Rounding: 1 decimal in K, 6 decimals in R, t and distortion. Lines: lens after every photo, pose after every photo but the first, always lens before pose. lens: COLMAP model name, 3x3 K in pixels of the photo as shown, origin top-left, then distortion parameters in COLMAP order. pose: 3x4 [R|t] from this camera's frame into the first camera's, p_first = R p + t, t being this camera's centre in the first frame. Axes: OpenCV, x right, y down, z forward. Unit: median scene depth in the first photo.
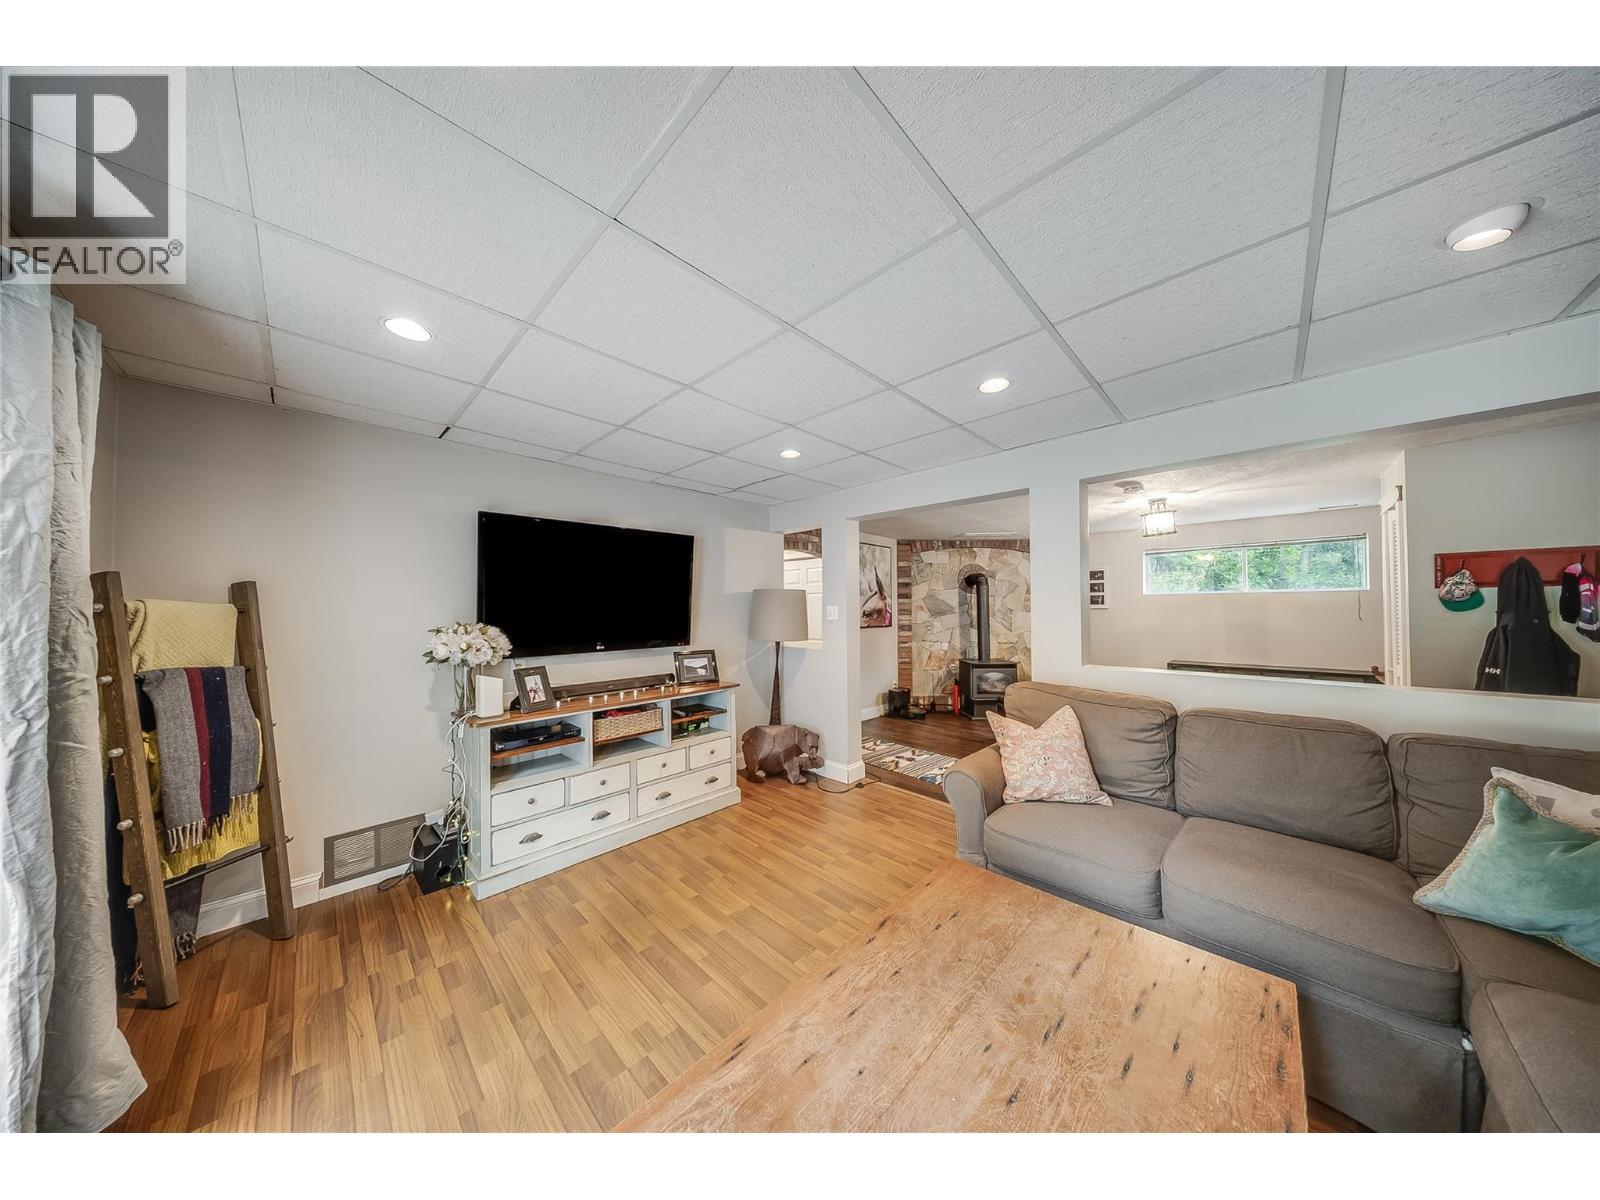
lens RADIAL K [[477.5, 0, 803.1], [0, 477.5, 602.9], [0, 0, 1]] dist [0.000028, -0.000049]
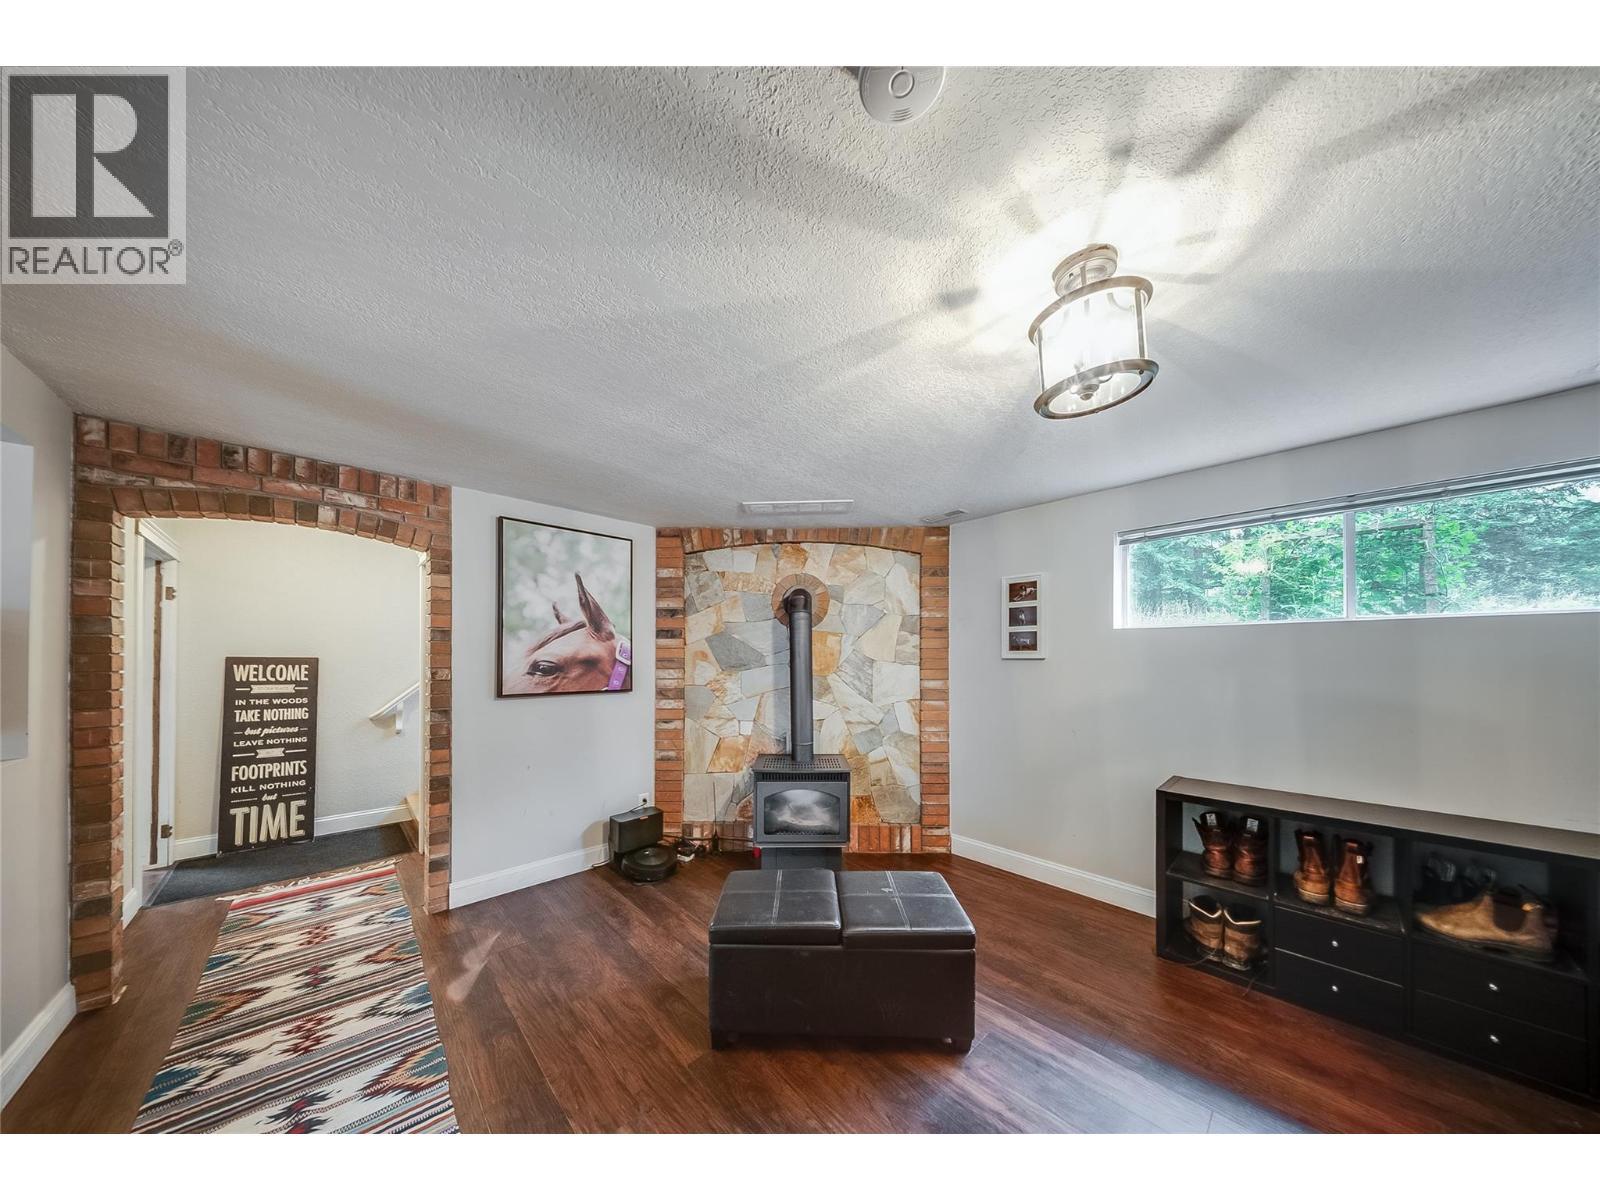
lens RADIAL K [[487.8, 0, 804.1], [0, 487.8, 652.2], [0, 0, 1]] dist [0.000322, -0.000001]
pose [[0.999539, 0.005249, -0.029904, 0.379963], [-0.005127, 0.999978, 0.004148, 0.003565], [0.029925, -0.003992, 0.999544, 0.461666]]
